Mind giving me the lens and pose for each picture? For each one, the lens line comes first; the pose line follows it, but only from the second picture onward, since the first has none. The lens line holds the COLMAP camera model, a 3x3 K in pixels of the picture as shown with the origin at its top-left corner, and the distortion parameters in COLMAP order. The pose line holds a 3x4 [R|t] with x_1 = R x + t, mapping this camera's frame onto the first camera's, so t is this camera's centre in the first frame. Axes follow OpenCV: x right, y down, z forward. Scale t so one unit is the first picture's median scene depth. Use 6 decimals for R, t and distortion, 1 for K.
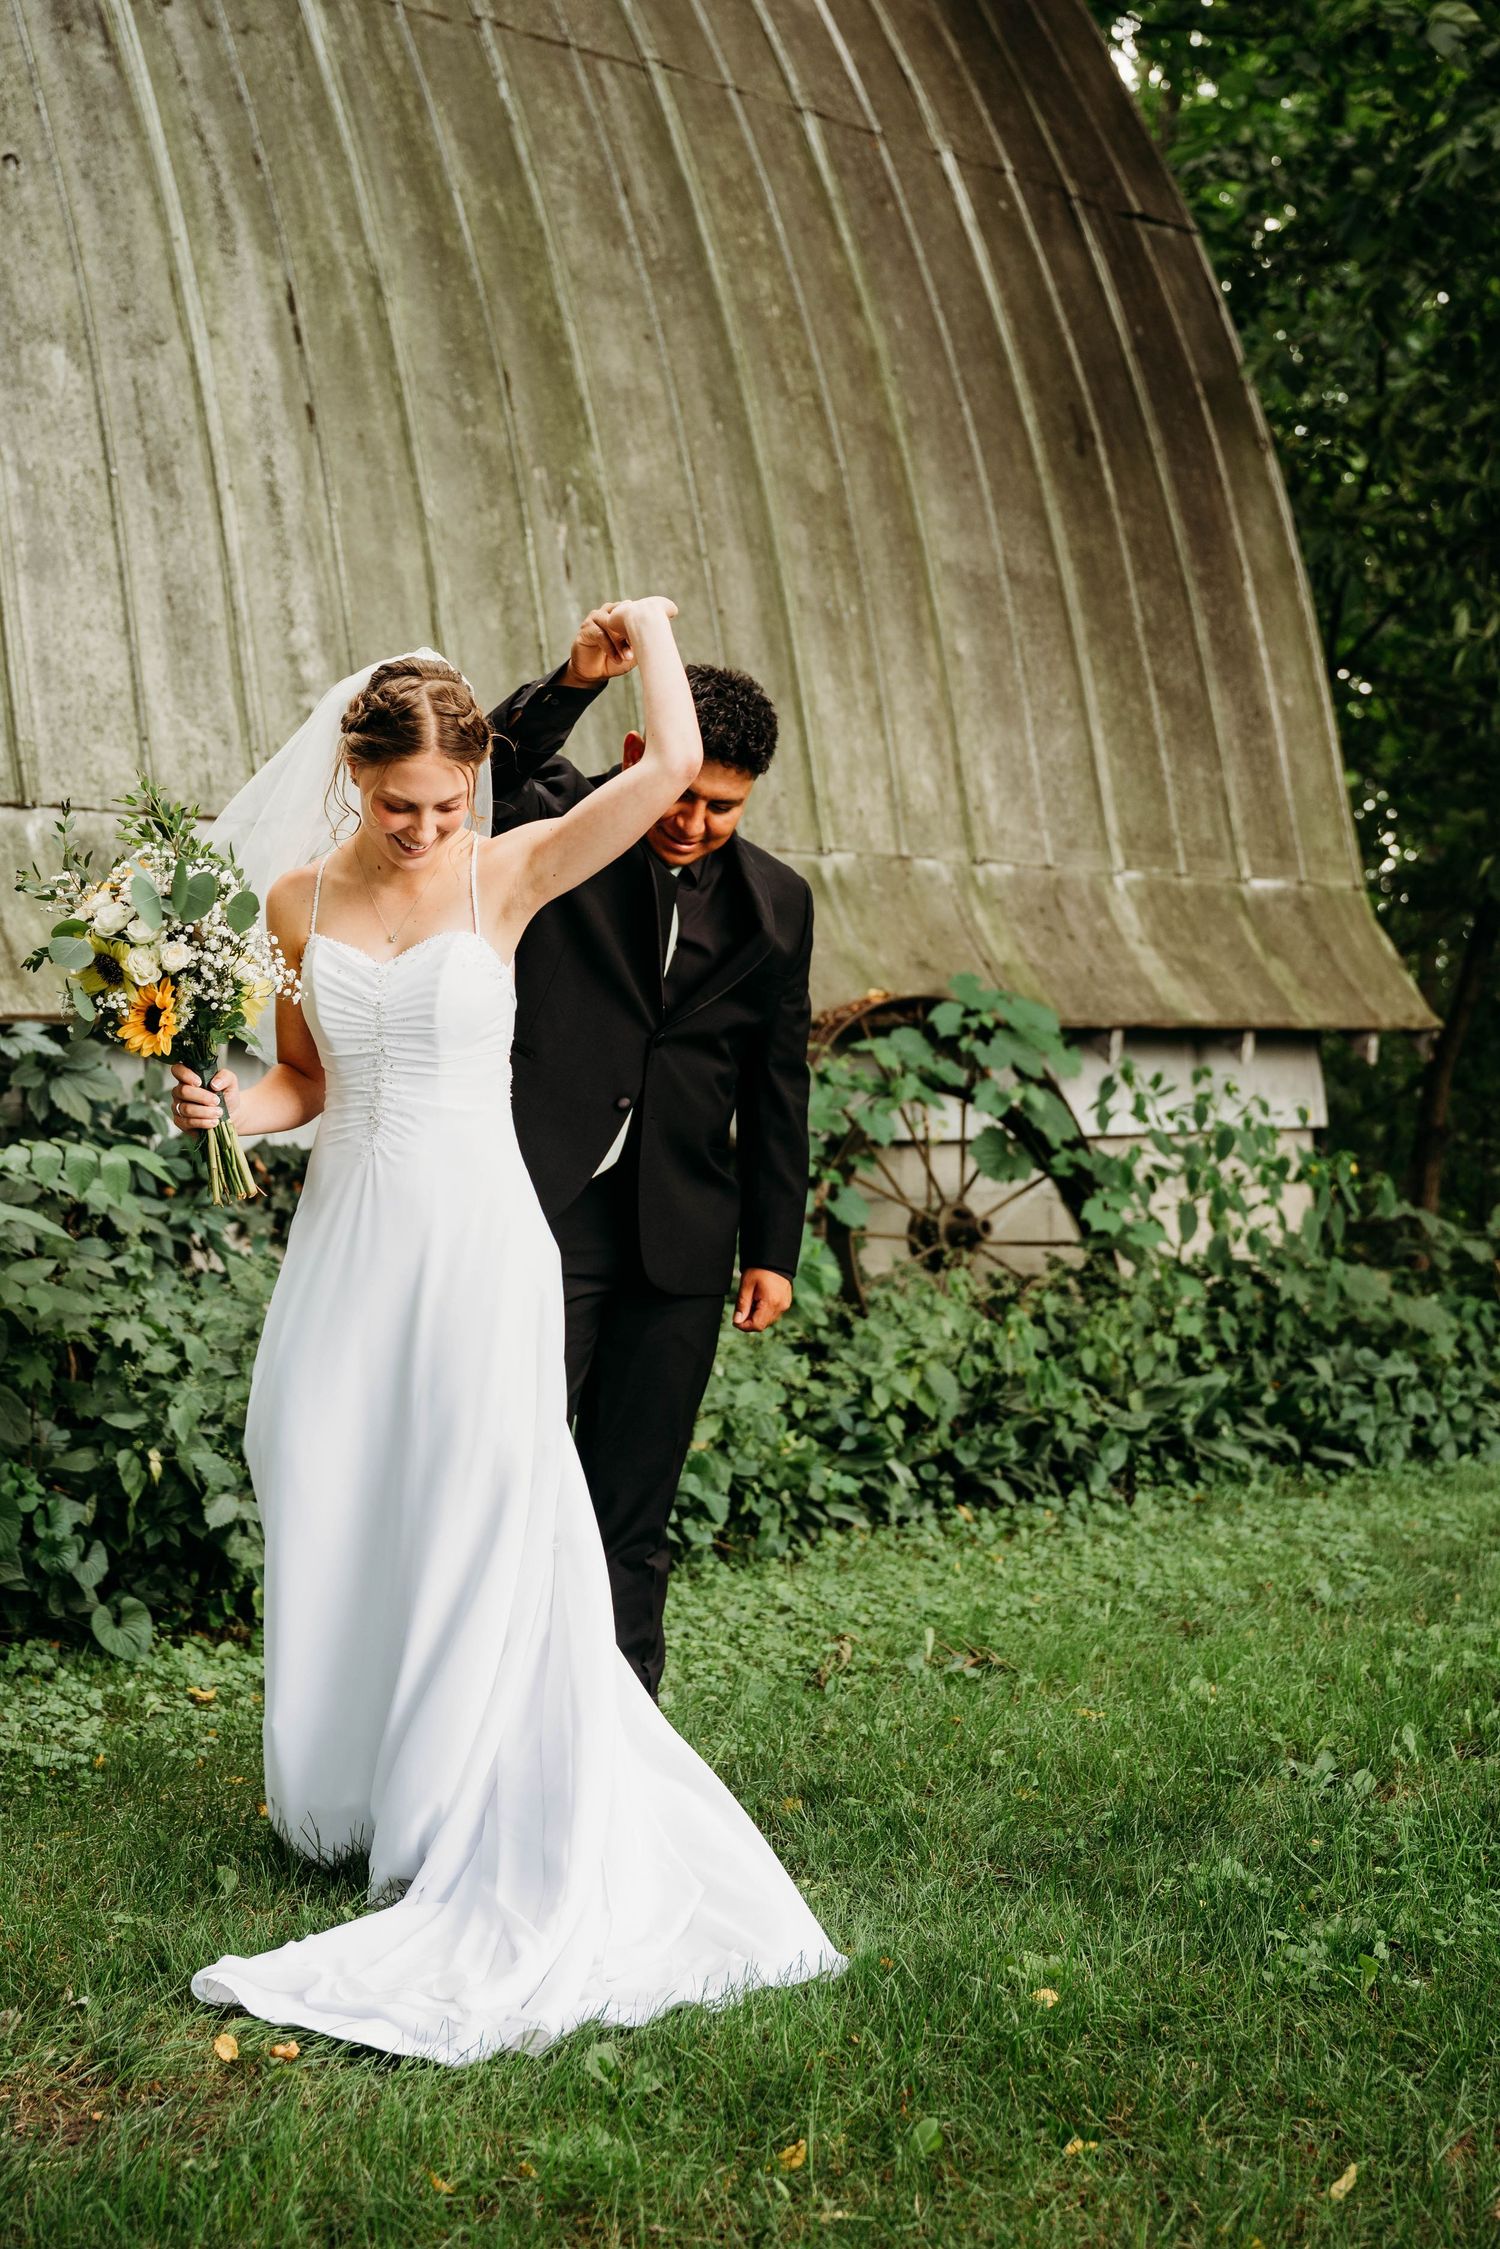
lens RADIAL K [[3487.6, 0, 750.0], [0, 3487.6, 1124.5], [0, 0, 1]] dist [0.002466, -0.041635]
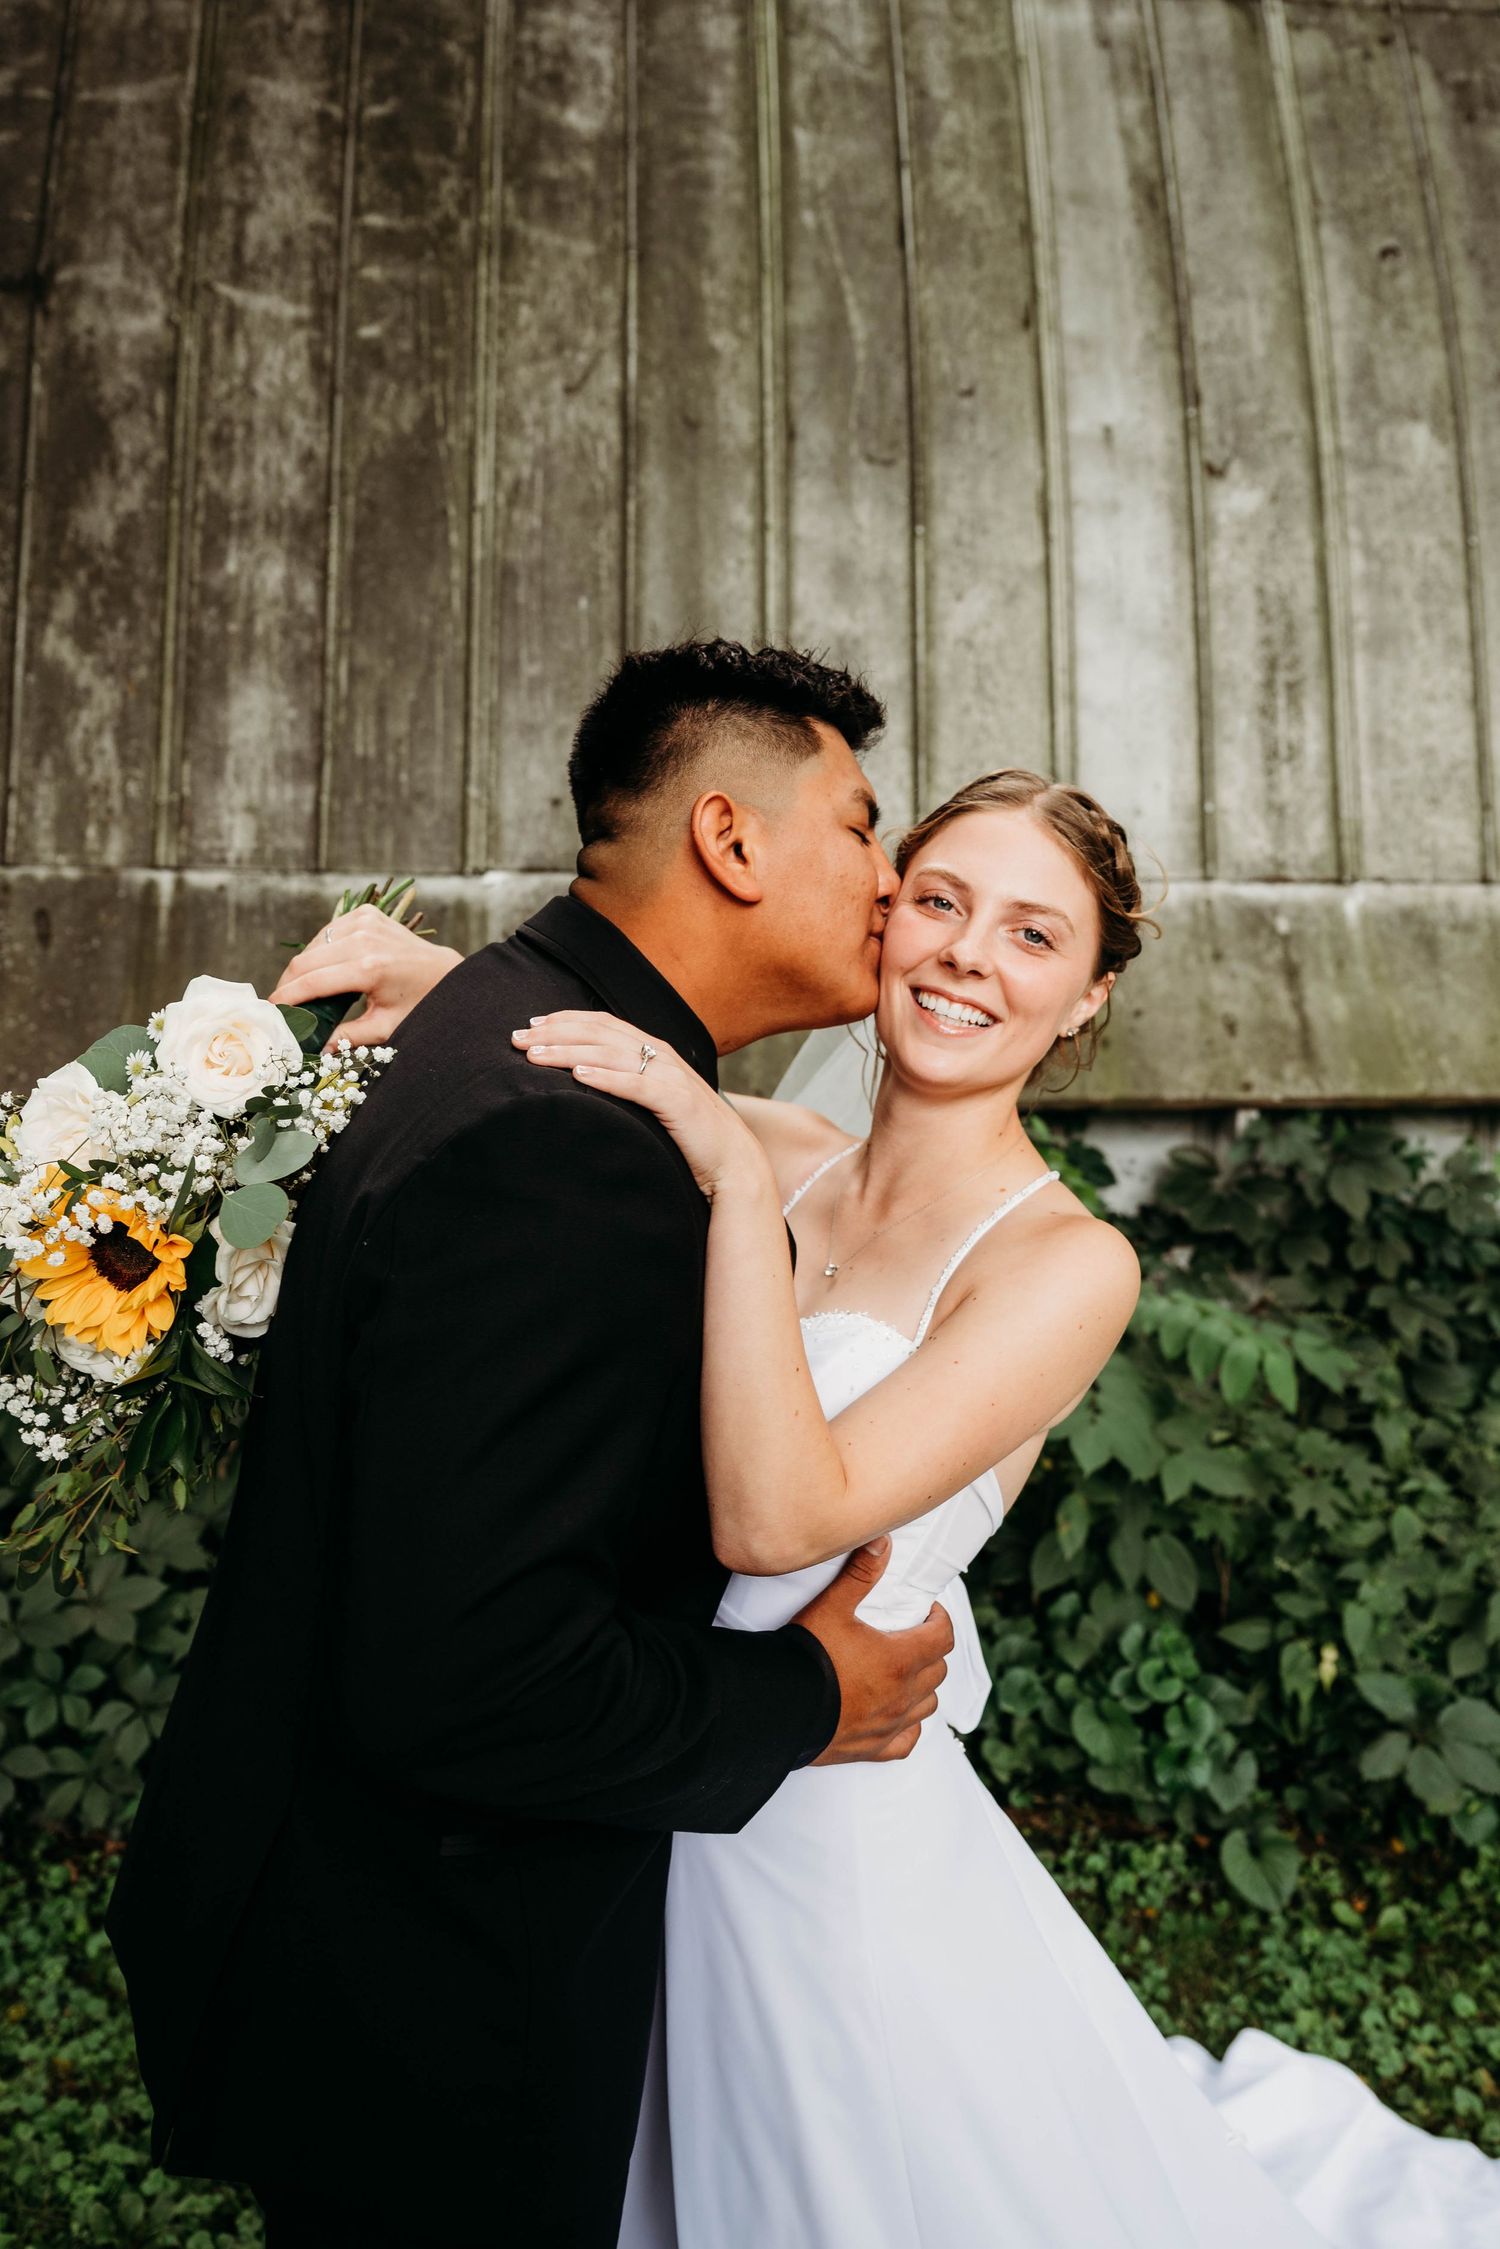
lens RADIAL K [[1684.0, 0, 750.0], [0, 1684.0, 1124.5], [0, 0, 1]] dist [-0.013371, 0.025962]
pose [[0.750071, 0.056299, -0.658957, -0.011539], [-0.012409, 0.997393, 0.071088, -0.057579], [0.661241, -0.045144, 0.748814, 0.551392]]
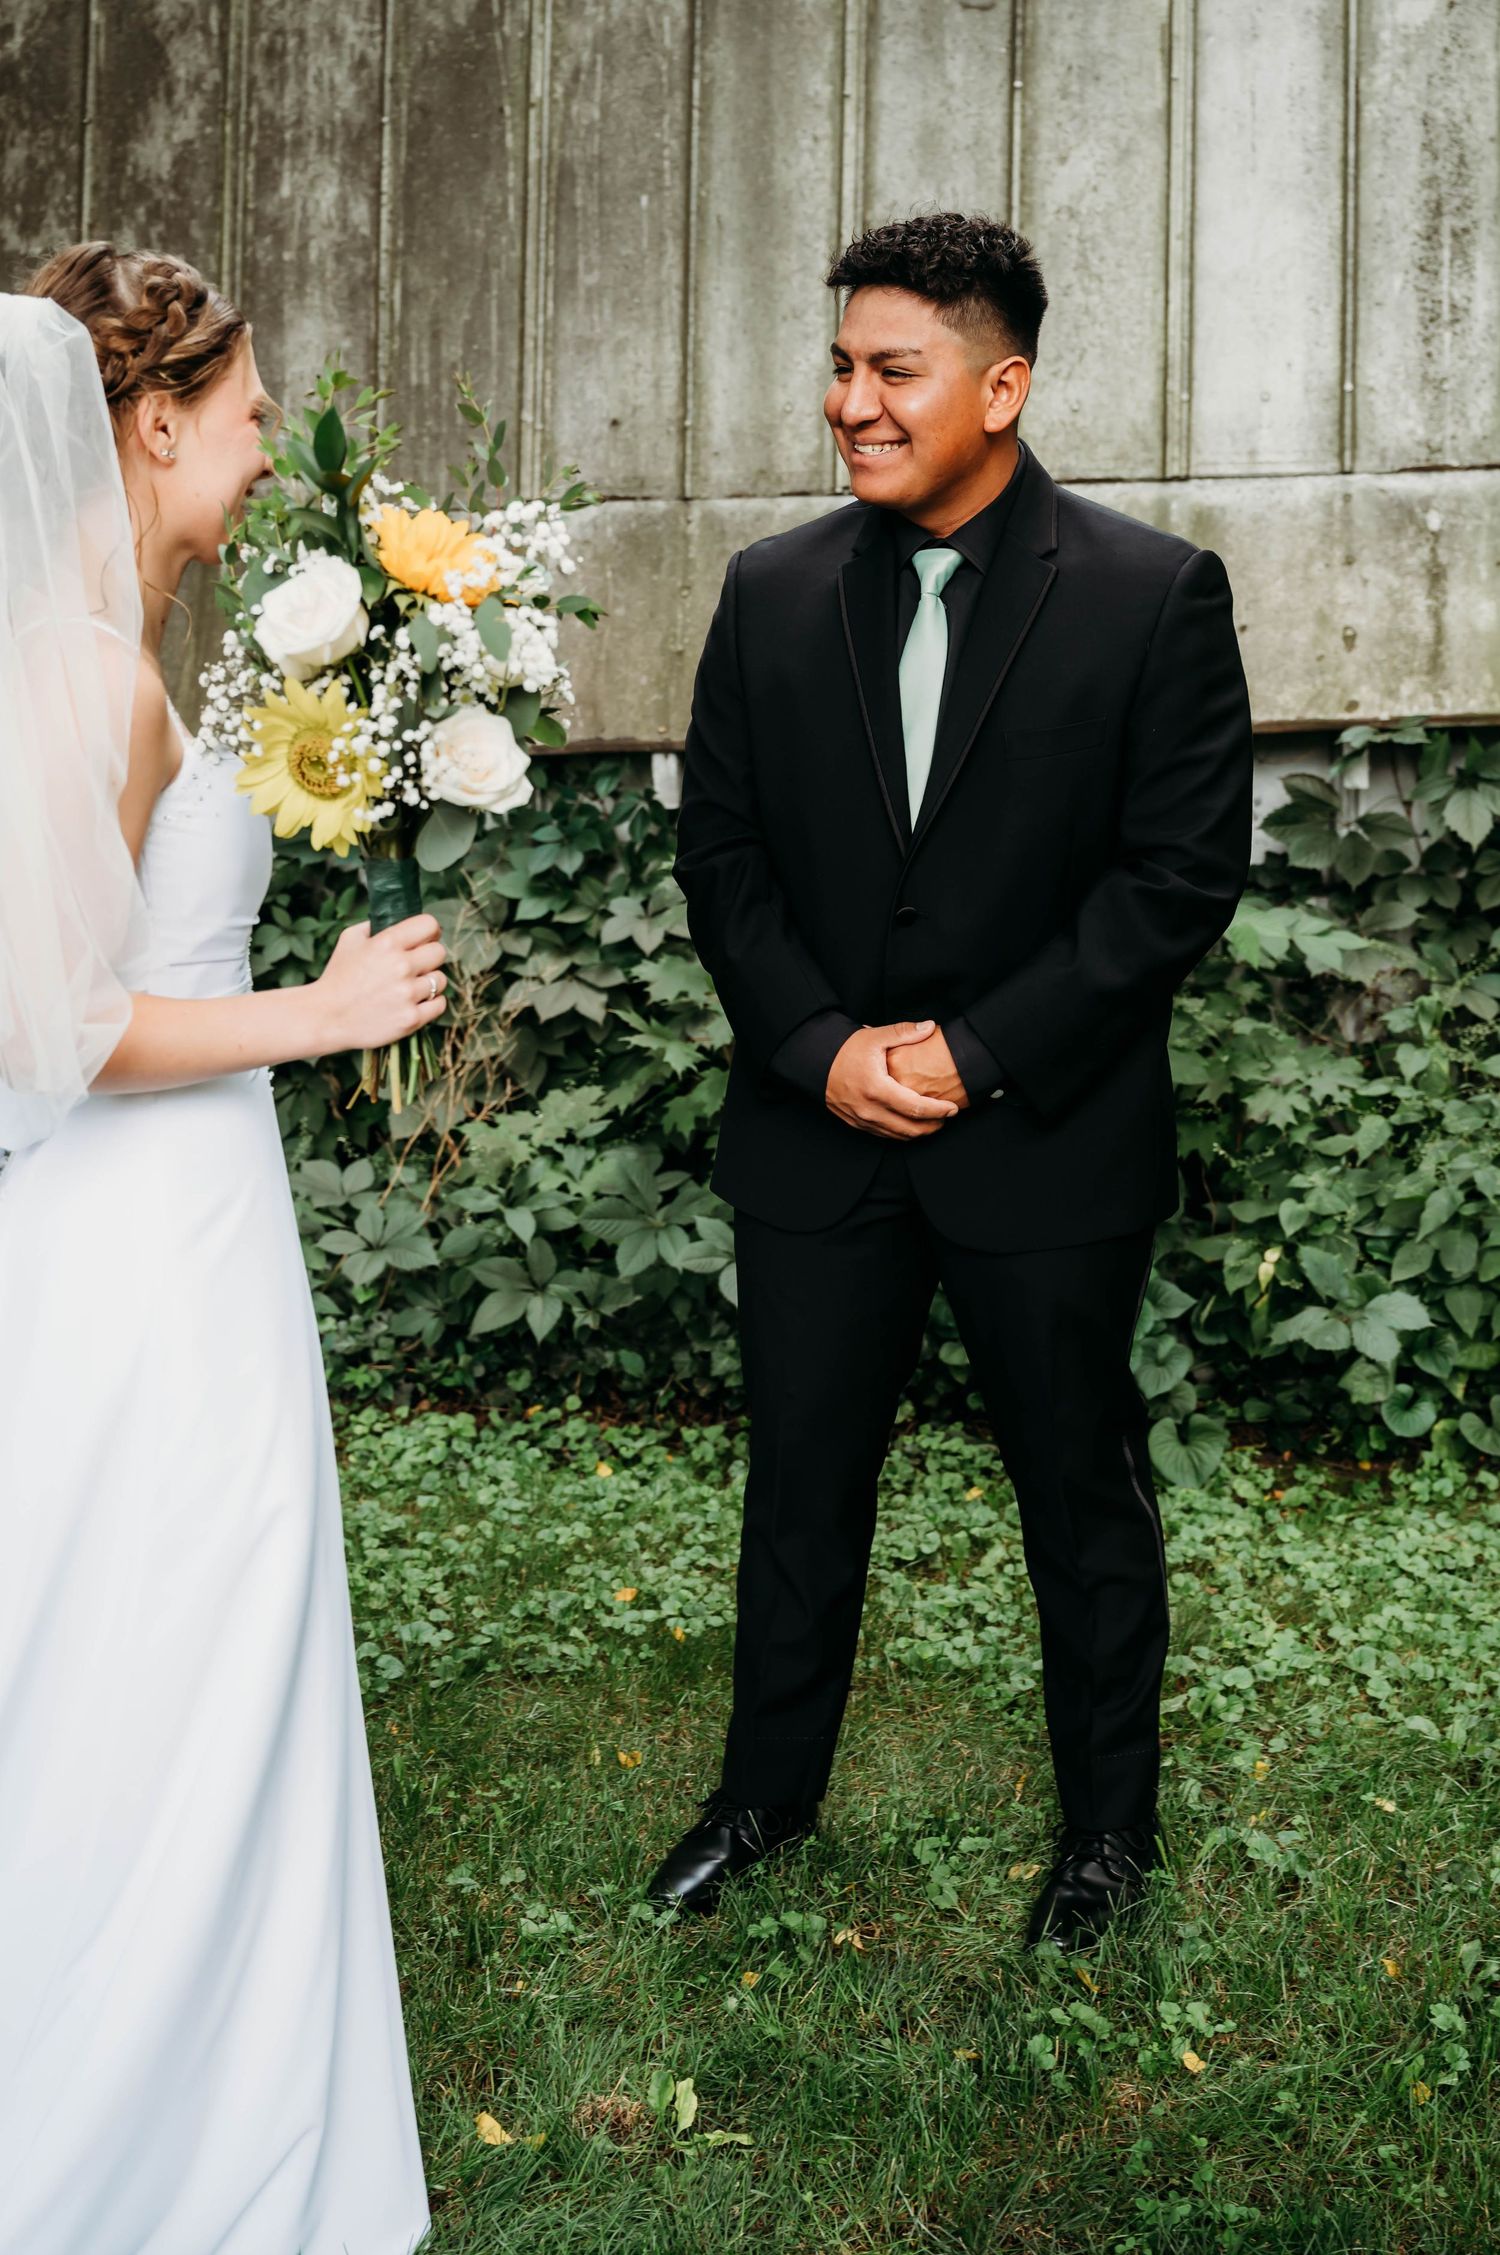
lens RADIAL K [[2744.7, 0, 708.1], [0, 2744.7, 1135.4], [0, 0, 1]] dist [0.007905, 0.002121]
pose [[0.561005, 0.111705, -0.820241, 0.276716], [0.014481, 0.989378, 0.144644, -0.030712], [0.827686, -0.093024, 0.553429, 0.472462]]
